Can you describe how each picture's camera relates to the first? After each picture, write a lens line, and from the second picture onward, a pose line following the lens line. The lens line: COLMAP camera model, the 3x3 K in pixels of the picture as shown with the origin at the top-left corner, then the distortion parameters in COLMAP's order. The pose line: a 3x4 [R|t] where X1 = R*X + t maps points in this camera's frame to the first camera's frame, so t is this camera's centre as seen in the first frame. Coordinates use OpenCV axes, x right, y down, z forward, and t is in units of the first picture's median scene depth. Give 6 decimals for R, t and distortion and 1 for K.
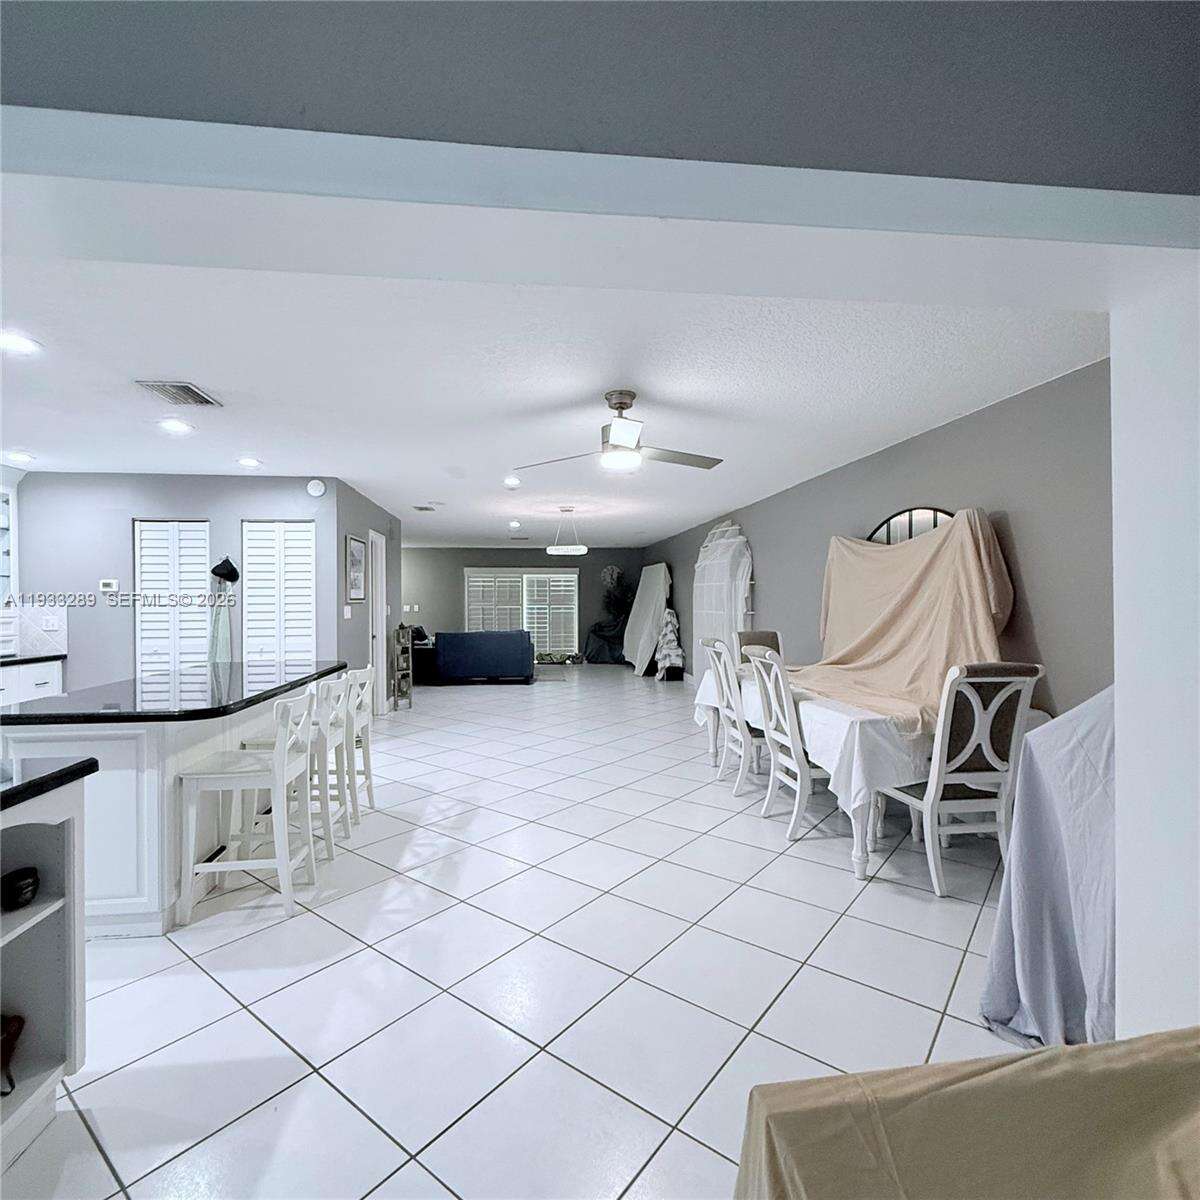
lens RADIAL K [[625.8, 0, 602.8], [0, 625.8, 600.1], [0, 0, 1]] dist [0.001434, -0.000138]
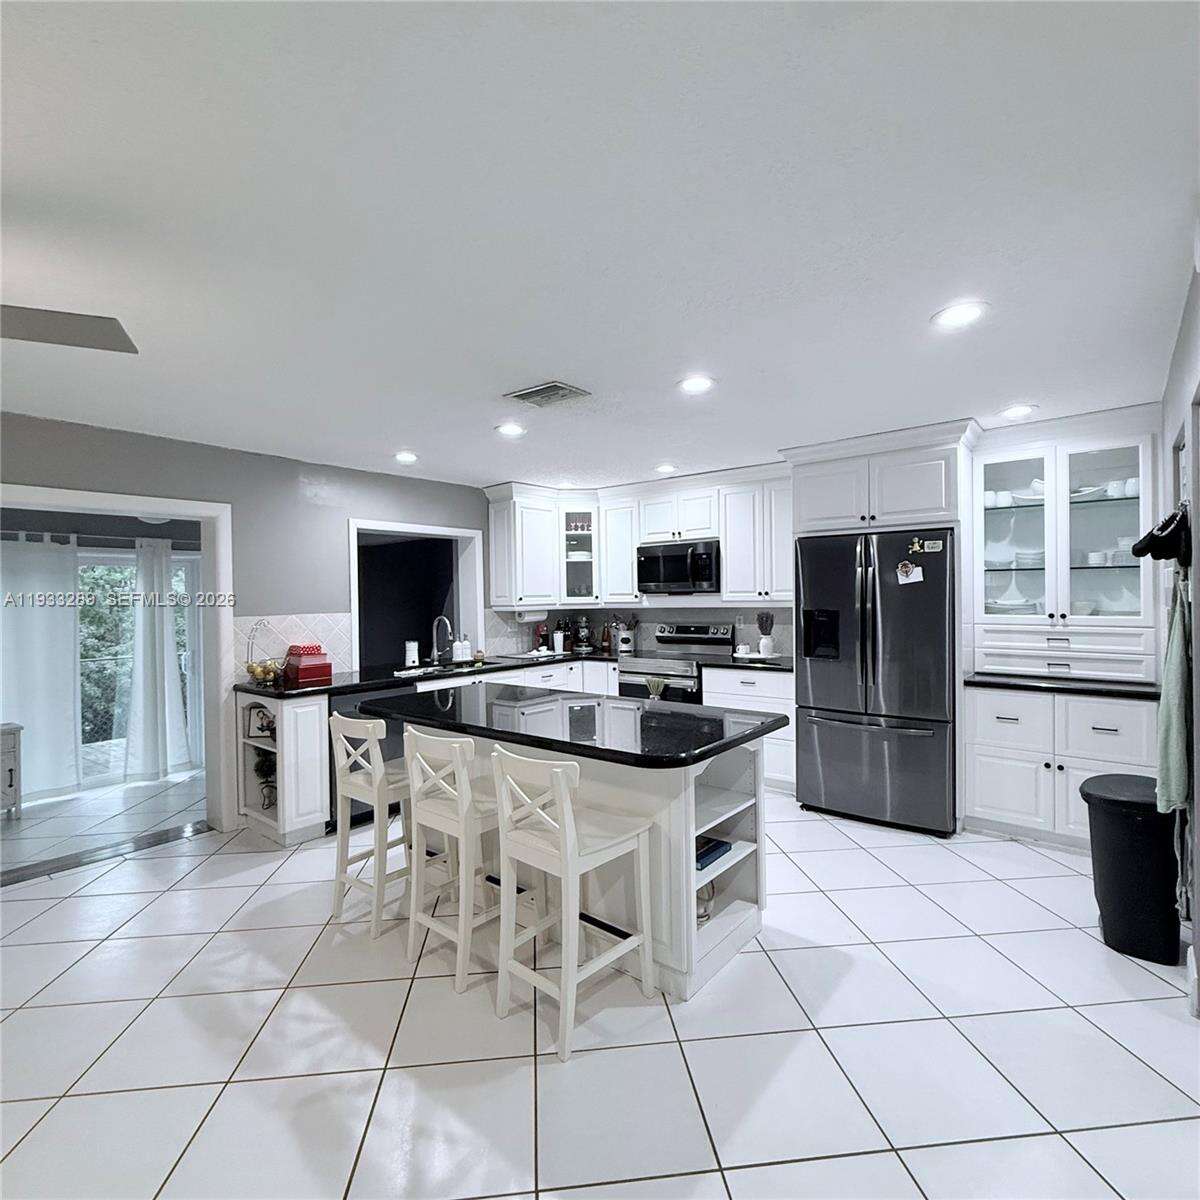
lens RADIAL K [[625.8, 0, 603.0], [0, 625.8, 599.9], [0, 0, 1]] dist [0.001434, -0.000138]
pose [[-0.721748, 0.009638, -0.692089, -0.077158], [0.017998, 0.999826, -0.004846, -0.014468], [0.691922, -0.015953, -0.721796, 1.683340]]
